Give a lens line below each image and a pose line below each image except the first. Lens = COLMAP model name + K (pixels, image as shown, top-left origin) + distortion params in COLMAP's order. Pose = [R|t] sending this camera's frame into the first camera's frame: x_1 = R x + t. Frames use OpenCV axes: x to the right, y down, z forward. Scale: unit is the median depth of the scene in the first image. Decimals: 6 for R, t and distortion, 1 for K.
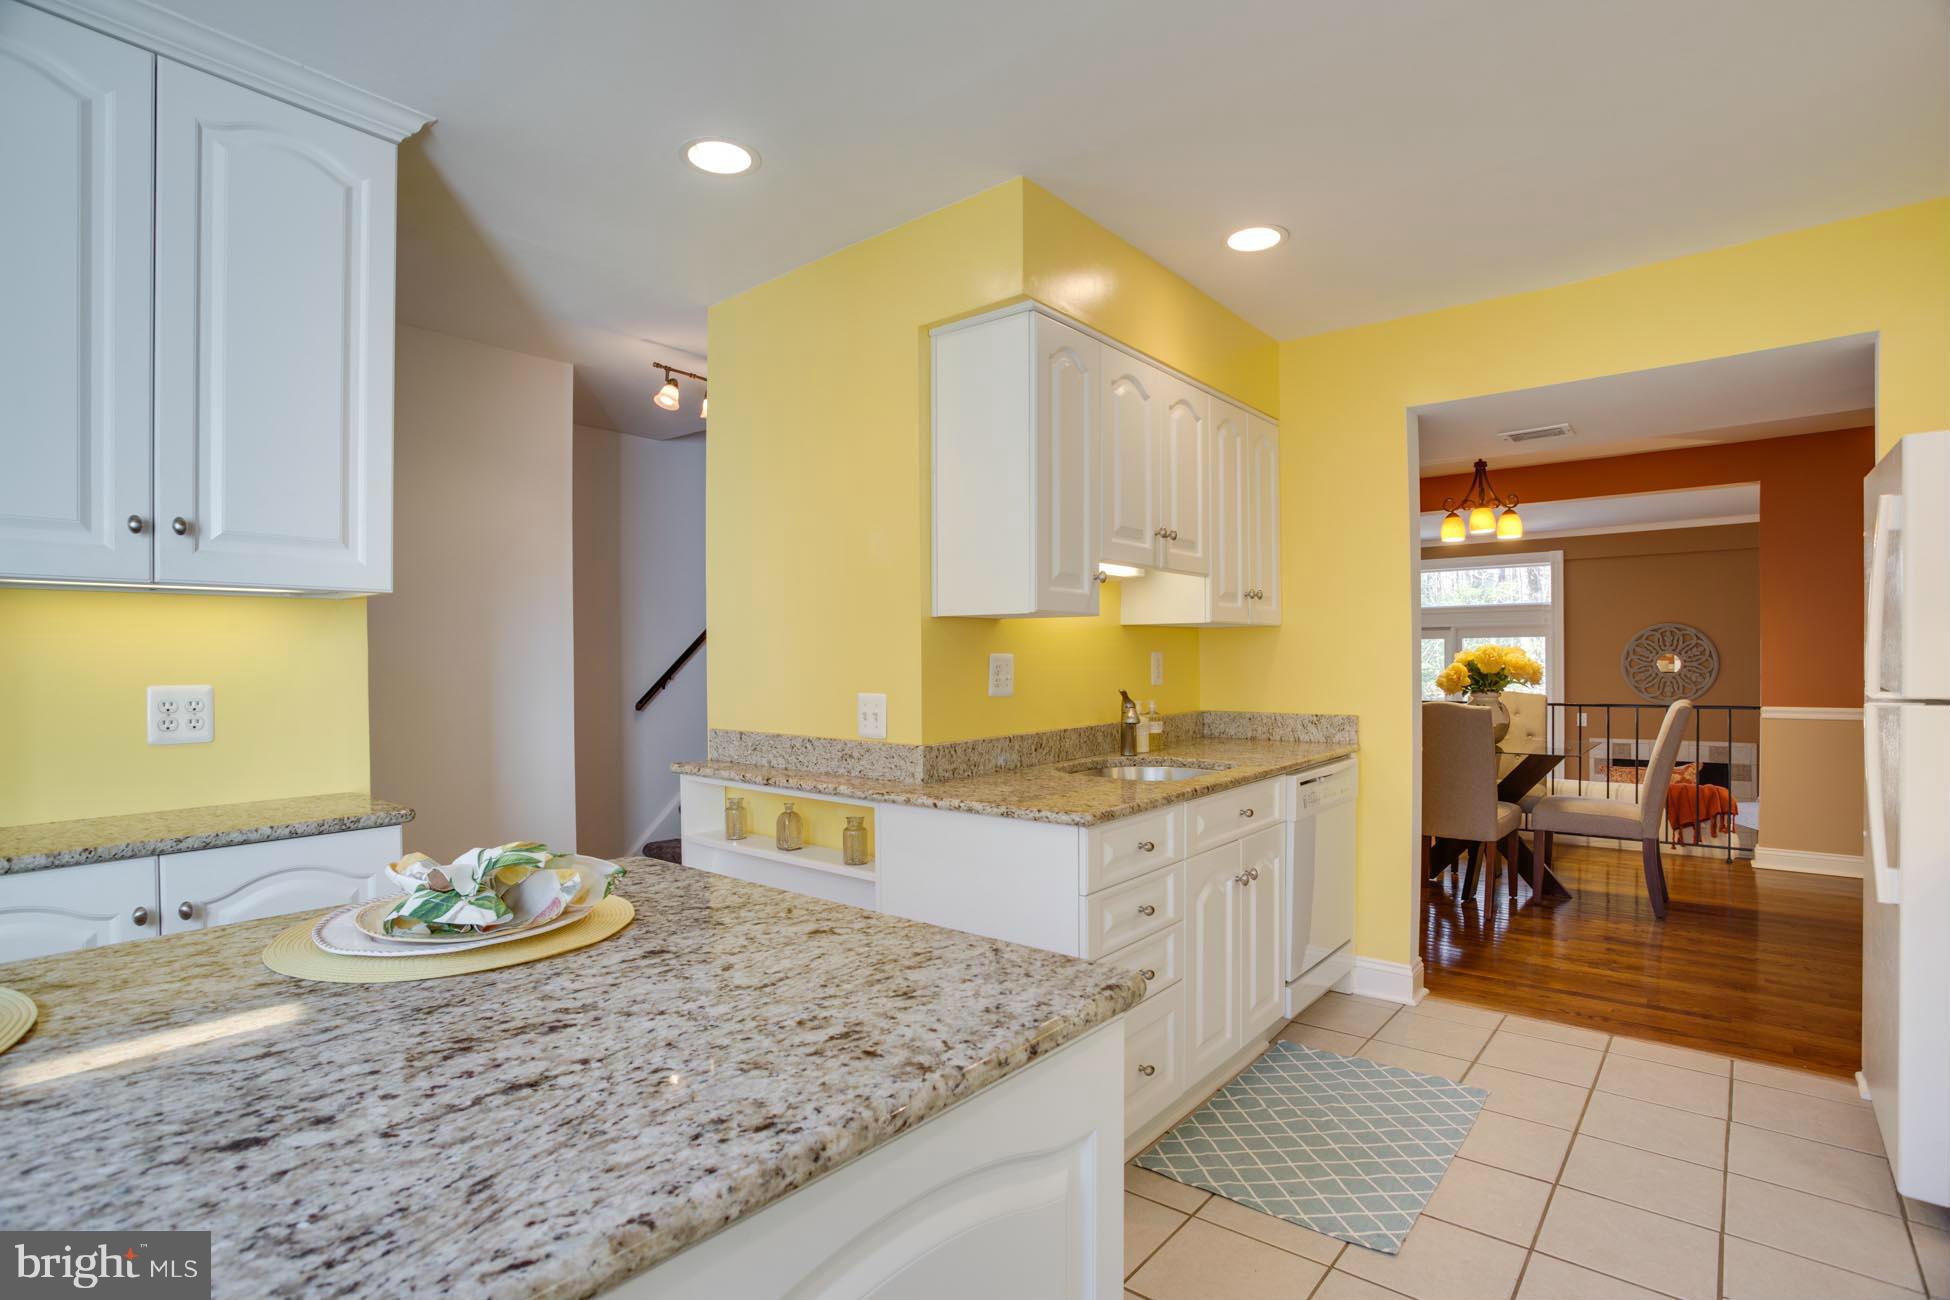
lens RADIAL K [[969.2, 0, 978.2], [0, 969.2, 652.6], [0, 0, 1]] dist [-0.060360, 0.027470]
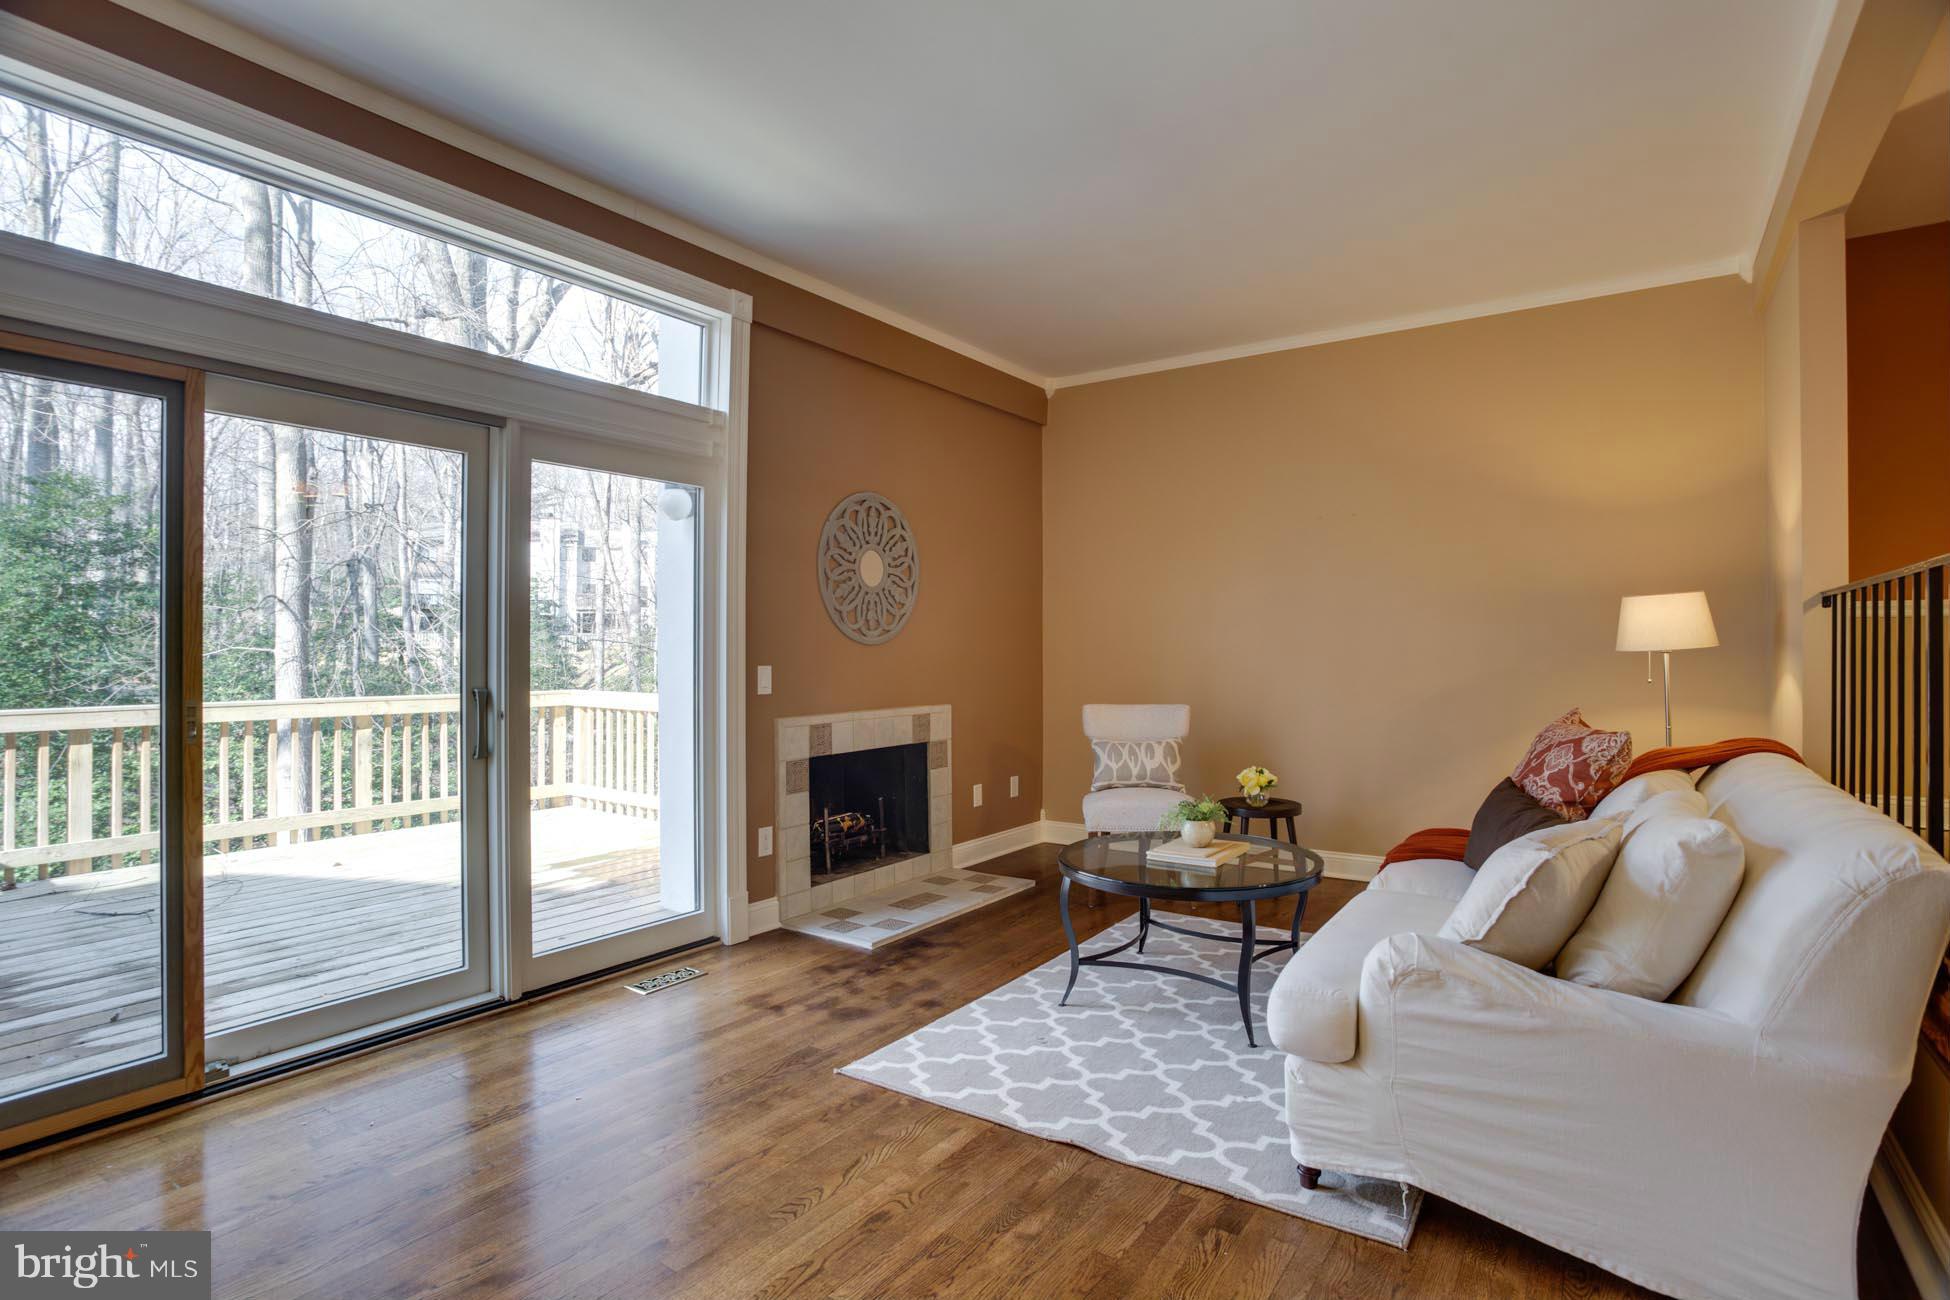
lens RADIAL K [[969.2, 0, 979.8], [0, 969.2, 635.1], [0, 0, 1]] dist [-0.060360, 0.027470]
pose [[-0.078759, 0.022187, 0.996647, 0.535461], [-0.000620, 0.999751, -0.022305, 0.191665], [-0.996894, -0.002374, -0.078725, 3.023663]]
